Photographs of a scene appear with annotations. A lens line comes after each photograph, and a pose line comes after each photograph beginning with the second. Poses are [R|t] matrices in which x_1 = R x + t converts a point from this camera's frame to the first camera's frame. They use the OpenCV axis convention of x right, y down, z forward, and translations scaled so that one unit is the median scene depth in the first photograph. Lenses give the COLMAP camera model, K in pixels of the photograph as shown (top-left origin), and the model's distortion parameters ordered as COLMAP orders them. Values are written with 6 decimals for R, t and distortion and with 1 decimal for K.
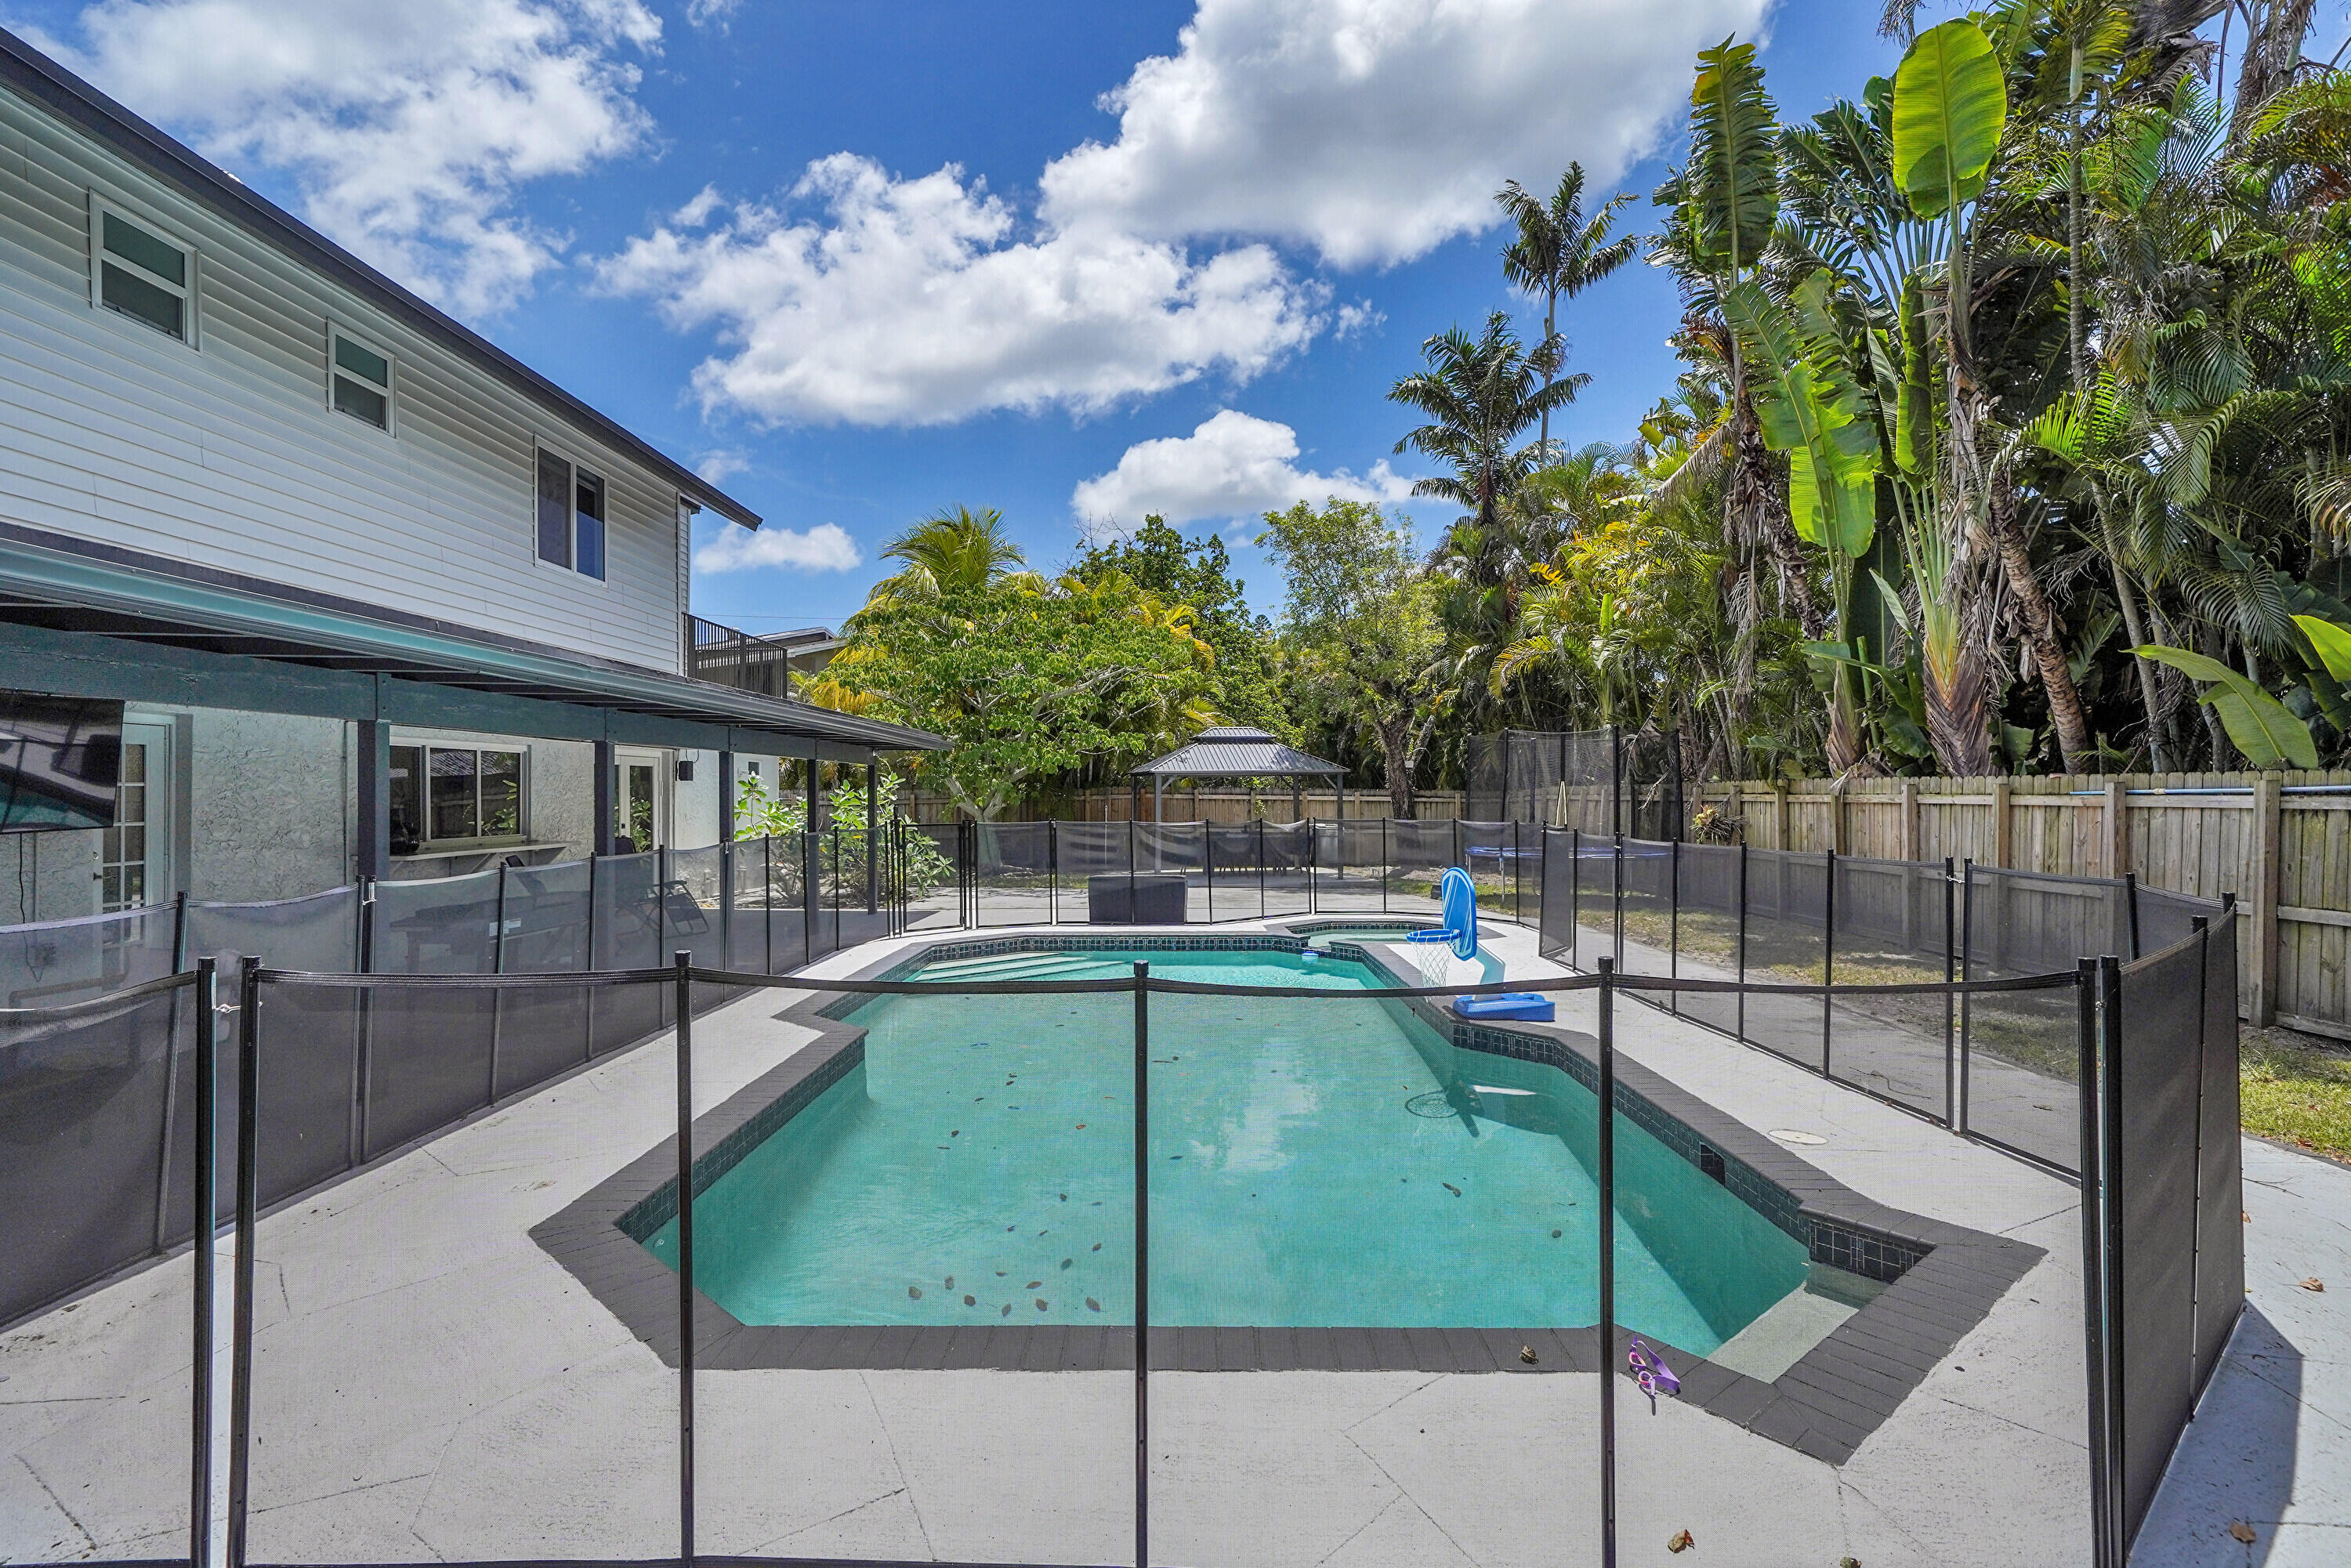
lens RADIAL K [[1109.4, 0, 1194.0], [0, 1109.4, 798.4], [0, 0, 1]] dist [0.008502, 0.002493]
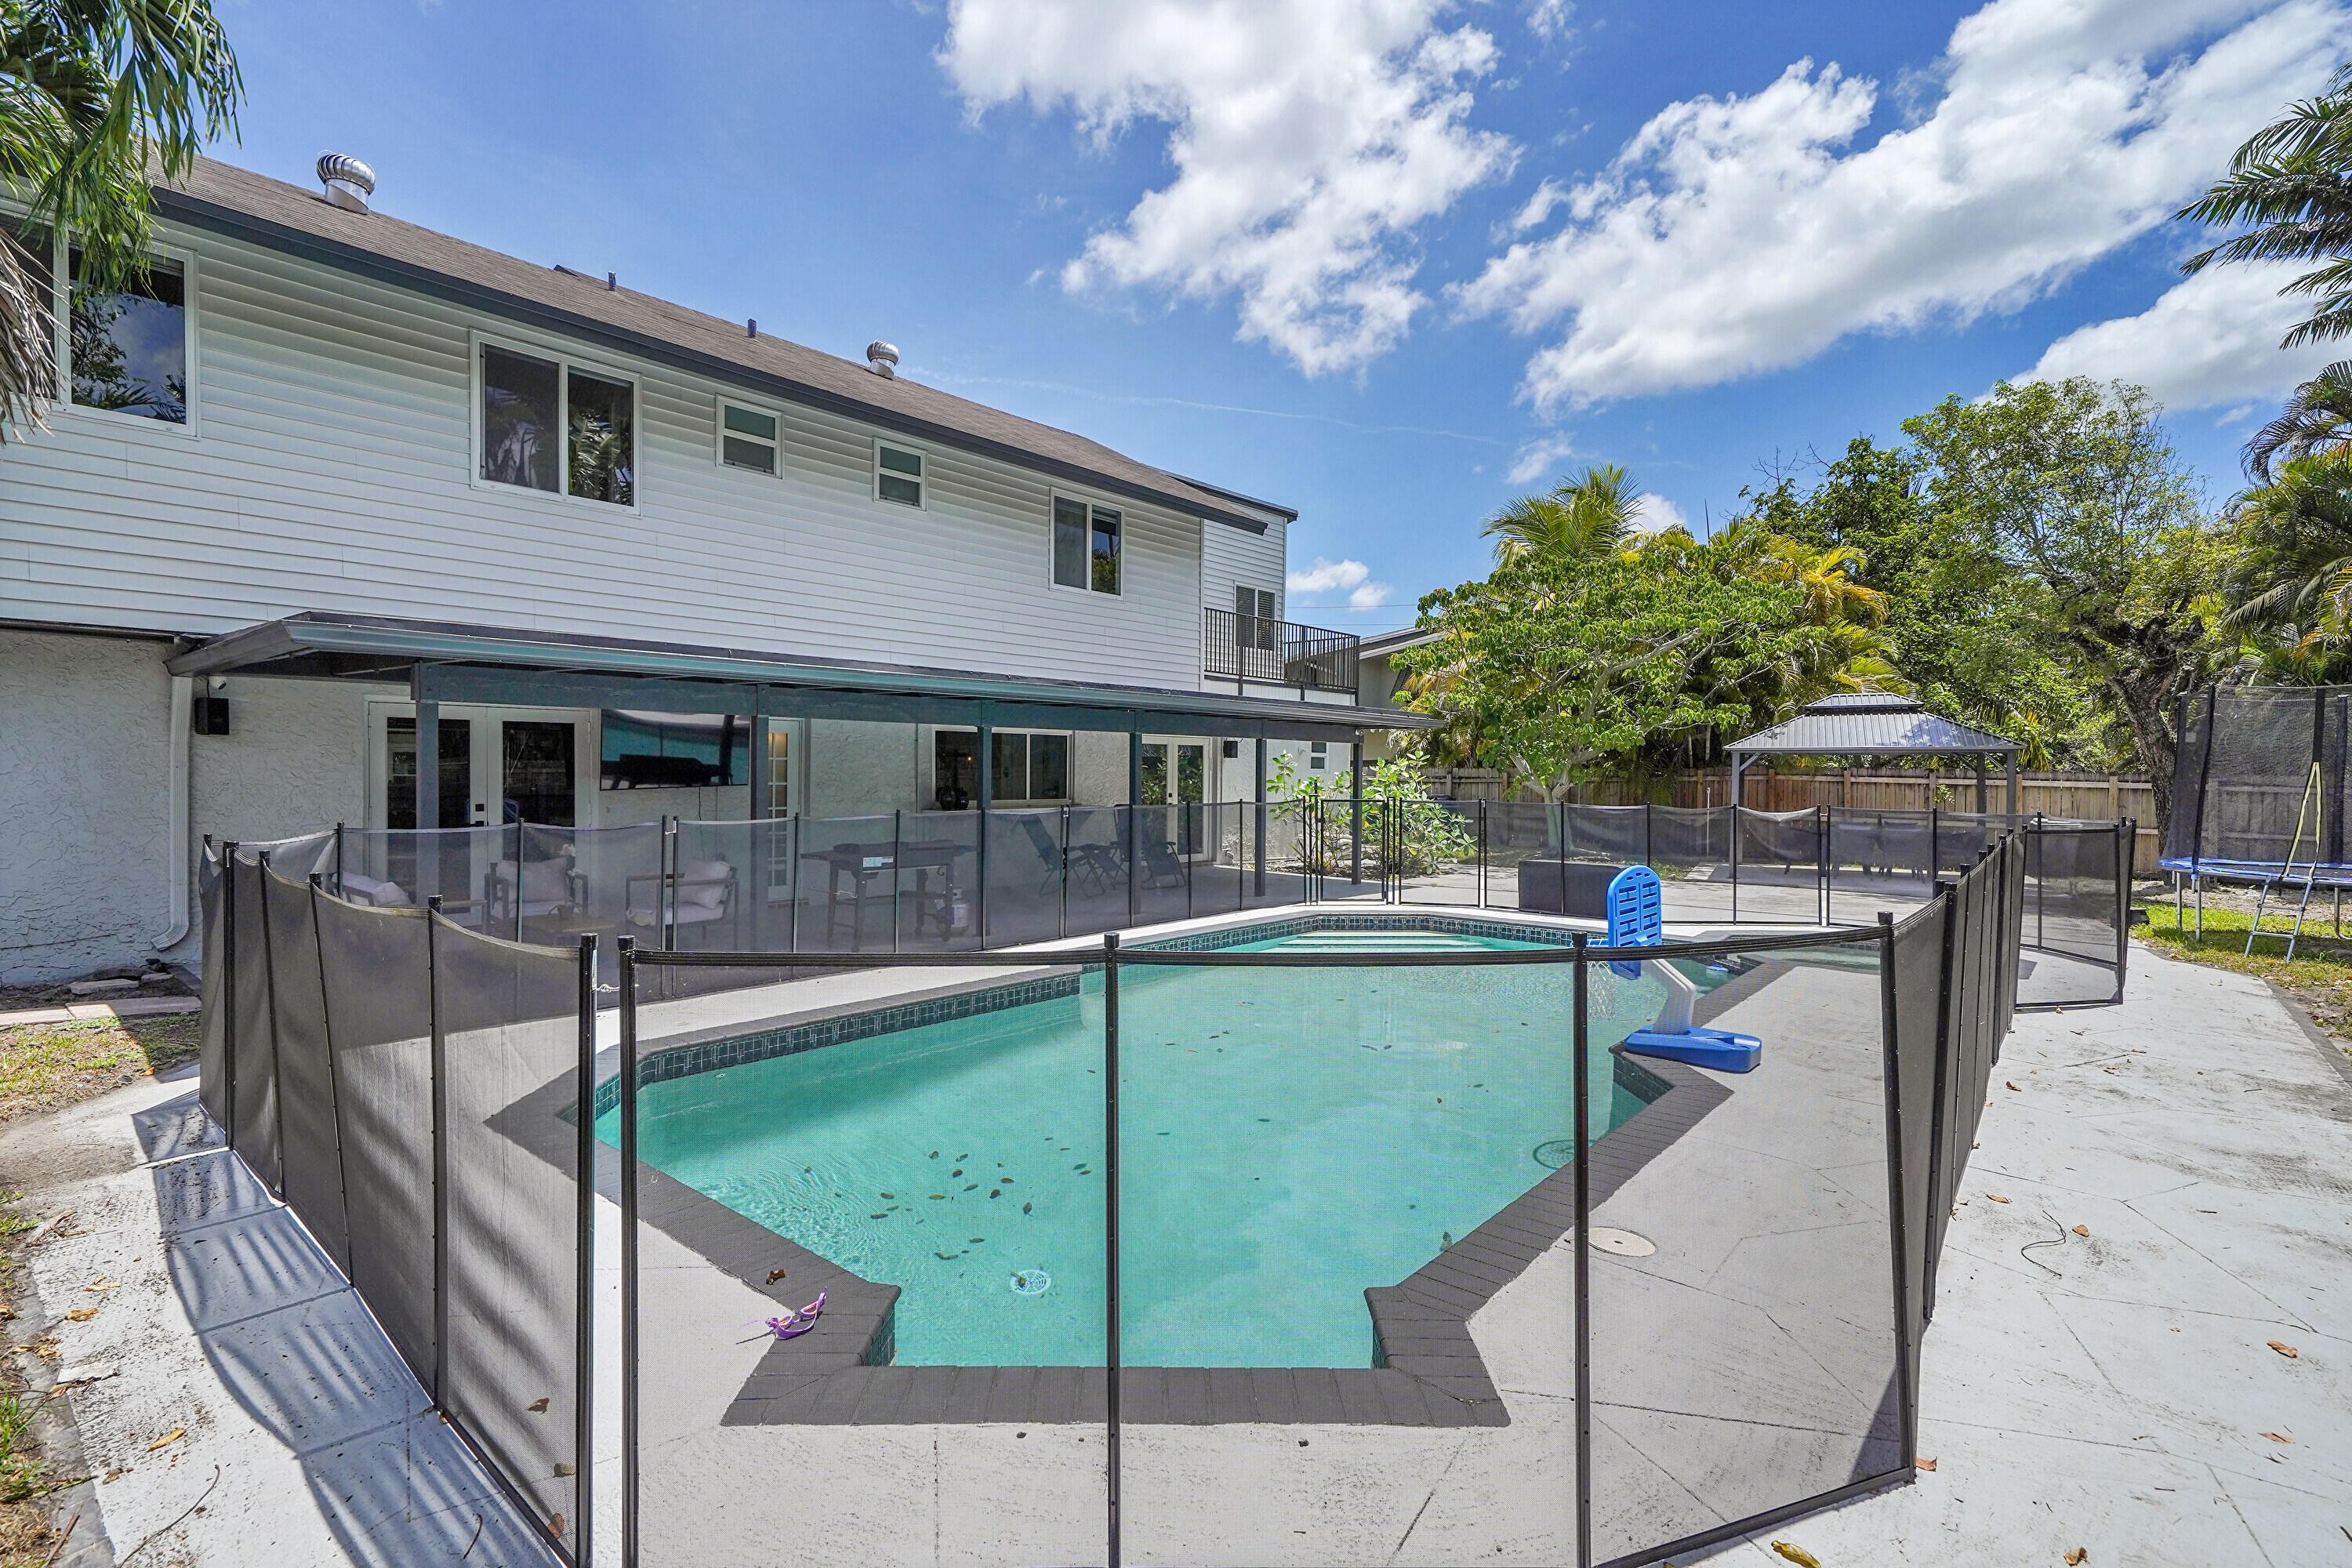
lens RADIAL K [[1109.9, 0, 1187.1], [0, 1109.9, 791.7], [0, 0, 1]] dist [0.008502, 0.002493]
pose [[0.763887, 0.022562, -0.644955, 0.298379], [-0.014710, 0.999738, 0.017551, 0.000061], [0.645182, -0.003920, 0.764019, 0.097364]]
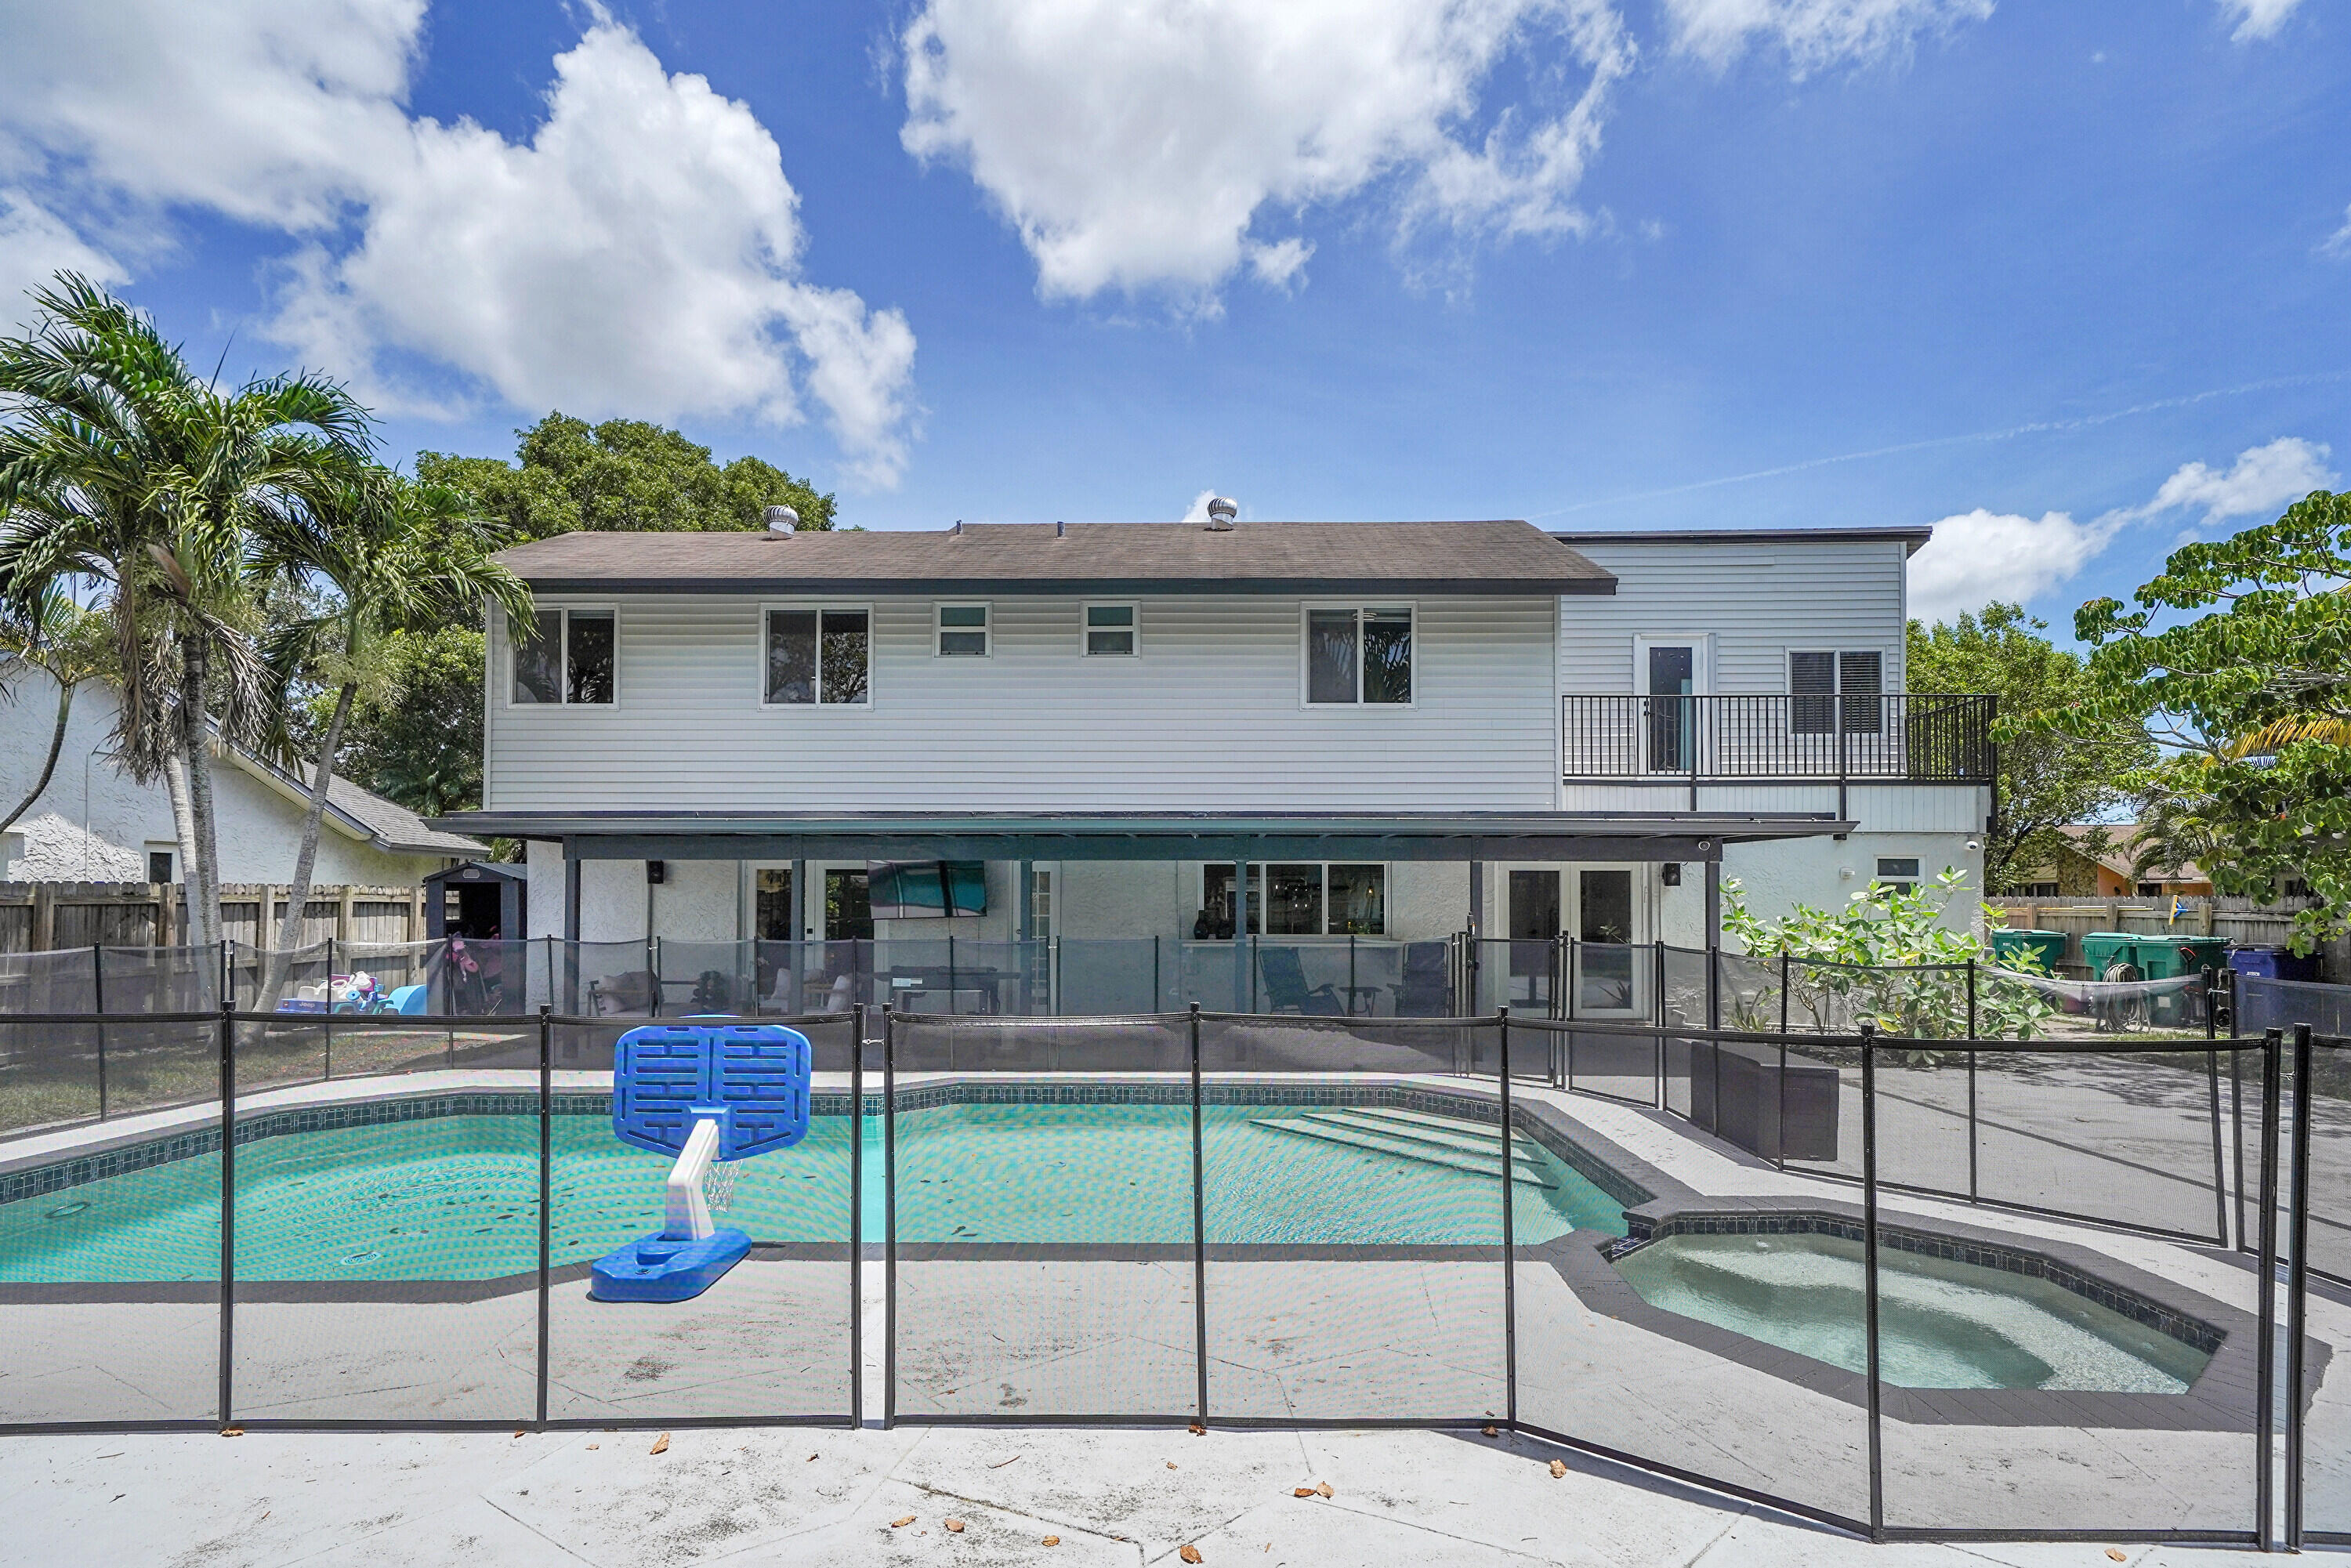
lens RADIAL K [[1085.4, 0, 1211.3], [0, 1085.4, 914.2], [0, 0, 1]] dist [-0.003762, -0.002330]
pose [[-0.003944, 0.011144, -0.999930, 0.485614], [-0.007046, 0.999913, 0.011172, 0.000331], [0.999967, 0.007089, -0.003865, 0.744137]]
